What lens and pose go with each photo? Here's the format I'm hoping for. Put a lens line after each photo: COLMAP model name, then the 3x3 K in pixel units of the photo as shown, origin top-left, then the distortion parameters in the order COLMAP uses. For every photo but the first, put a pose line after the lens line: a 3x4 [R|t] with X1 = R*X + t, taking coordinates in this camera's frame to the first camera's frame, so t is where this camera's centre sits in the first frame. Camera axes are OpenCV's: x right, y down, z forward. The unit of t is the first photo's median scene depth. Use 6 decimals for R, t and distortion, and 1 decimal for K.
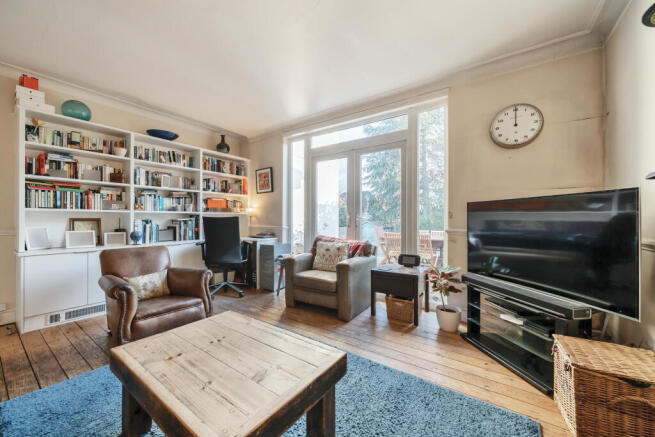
lens RADIAL K [[260.3, 0, 327.5], [0, 260.3, 218.5], [0, 0, 1]] dist [0.000051, 0.000000]
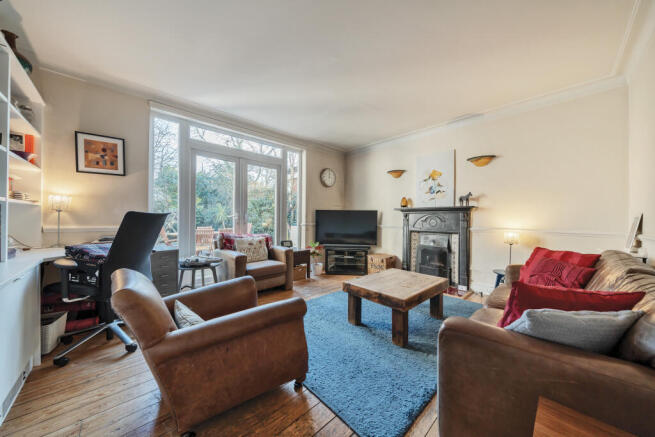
lens RADIAL K [[222.9, 0, 327.5], [0, 222.9, 218.5], [0, 0, 1]] dist [-0.000219, -0.000018]
pose [[0.194979, 0.007938, 0.980775, -0.814007], [-0.008023, 0.999947, -0.006498, 0.010767], [-0.980775, -0.006602, 0.195032, 0.430173]]
